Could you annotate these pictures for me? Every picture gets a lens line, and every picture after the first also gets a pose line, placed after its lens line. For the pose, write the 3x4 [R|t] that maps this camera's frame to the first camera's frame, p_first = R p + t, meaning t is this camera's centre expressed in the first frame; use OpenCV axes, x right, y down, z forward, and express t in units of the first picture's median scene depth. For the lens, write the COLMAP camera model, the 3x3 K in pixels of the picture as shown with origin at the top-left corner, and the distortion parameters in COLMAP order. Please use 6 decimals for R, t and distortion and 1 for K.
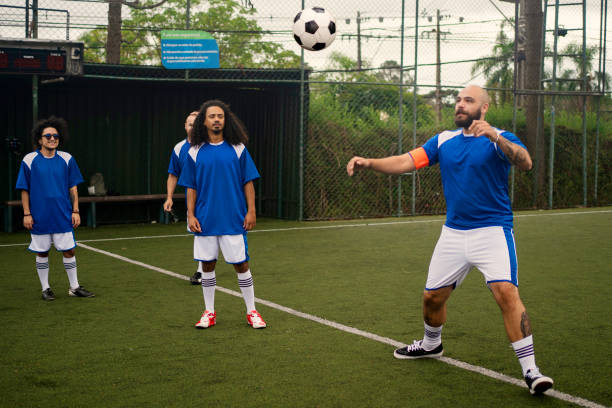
lens RADIAL K [[979.7, 0, 304.5], [0, 979.7, 176.5], [0, 0, 1]] dist [-0.009769, 0.152338]
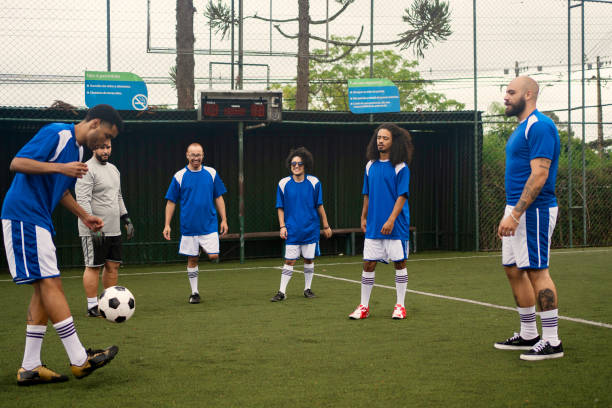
lens RADIAL K [[979.7, 0, 304.5], [0, 979.7, 176.5], [0, 0, 1]] dist [-0.009769, 0.152338]
pose [[0.987614, -0.023157, -0.155187, -0.021171], [0.014035, 0.998122, -0.059626, 0.023210], [0.156276, 0.056709, 0.986084, -0.087609]]
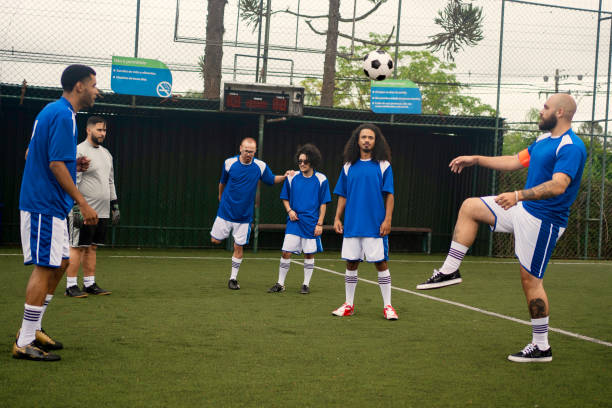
lens RADIAL K [[979.7, 0, 304.5], [0, 979.7, 176.5], [0, 0, 1]] dist [-0.009769, 0.152338]
pose [[0.980017, 0.039554, -0.194942, 0.002408], [-0.050608, 0.997361, -0.052052, 0.022007], [0.192369, 0.060877, 0.979433, -0.097382]]
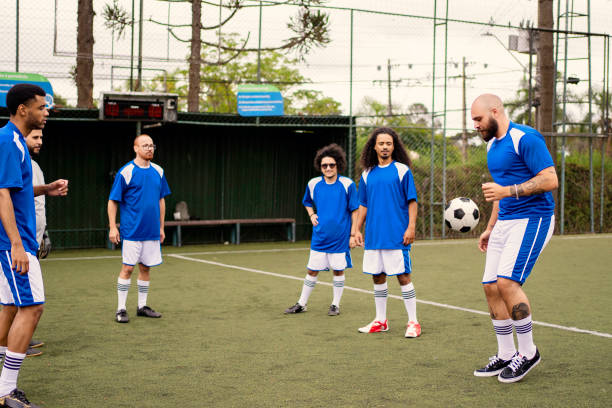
lens RADIAL K [[979.7, 0, 304.5], [0, 979.7, 176.5], [0, 0, 1]] dist [-0.009769, 0.152338]
pose [[0.999644, -0.000177, -0.026674, -0.025253], [-0.000956, 0.999098, -0.042446, 0.015331], [0.026658, 0.042457, 0.998743, -0.189676]]
